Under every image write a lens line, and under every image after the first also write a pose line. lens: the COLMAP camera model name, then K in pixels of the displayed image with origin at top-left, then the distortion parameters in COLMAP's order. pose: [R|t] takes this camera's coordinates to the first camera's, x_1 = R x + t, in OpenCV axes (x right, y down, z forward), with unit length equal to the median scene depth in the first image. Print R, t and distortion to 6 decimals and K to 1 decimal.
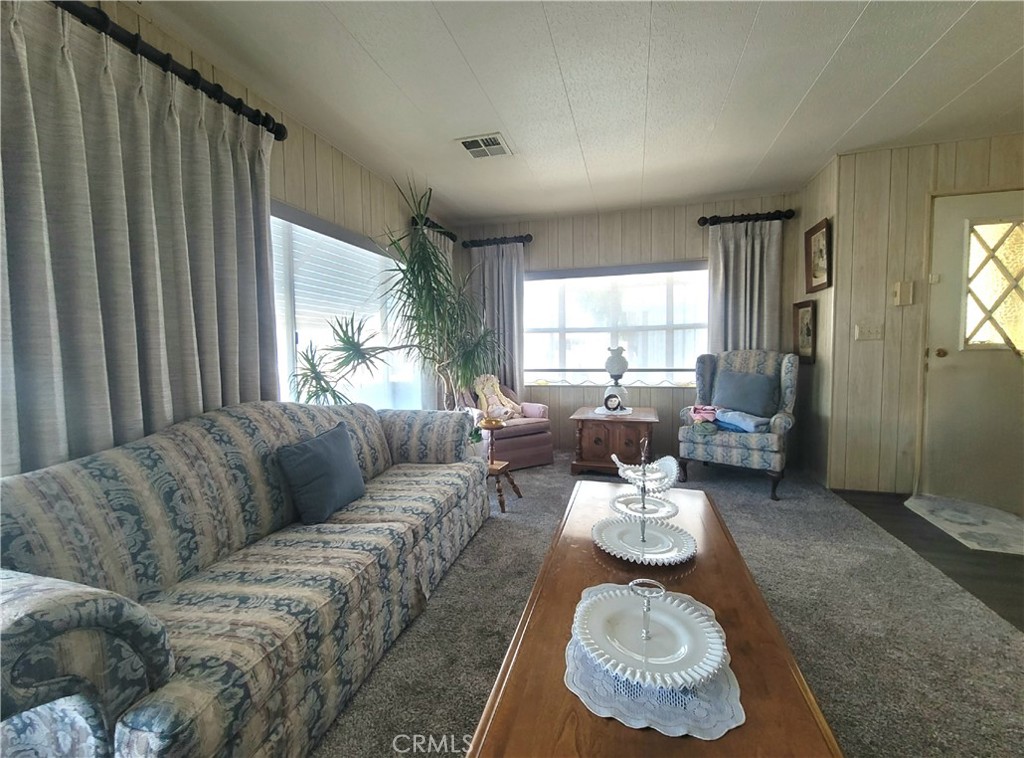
lens RADIAL K [[420.3, 0, 508.9], [0, 420.3, 372.1], [0, 0, 1]] dist [-0.000037, 0.000095]
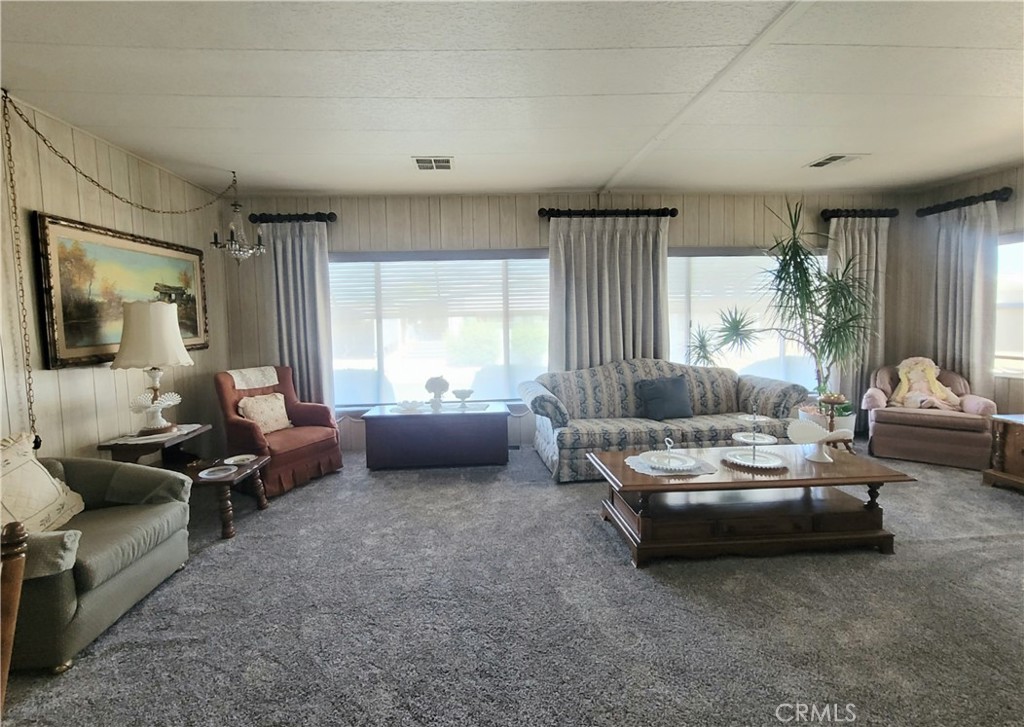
lens RADIAL K [[447.3, 0, 491.3], [0, 447.3, 341.8], [0, 0, 1]] dist [0.000272, 0.000110]
pose [[0.337950, 0.054877, -0.939563, 1.036590], [-0.039485, 0.998246, 0.044102, -0.066449], [0.940336, 0.022194, 0.339524, -0.387172]]
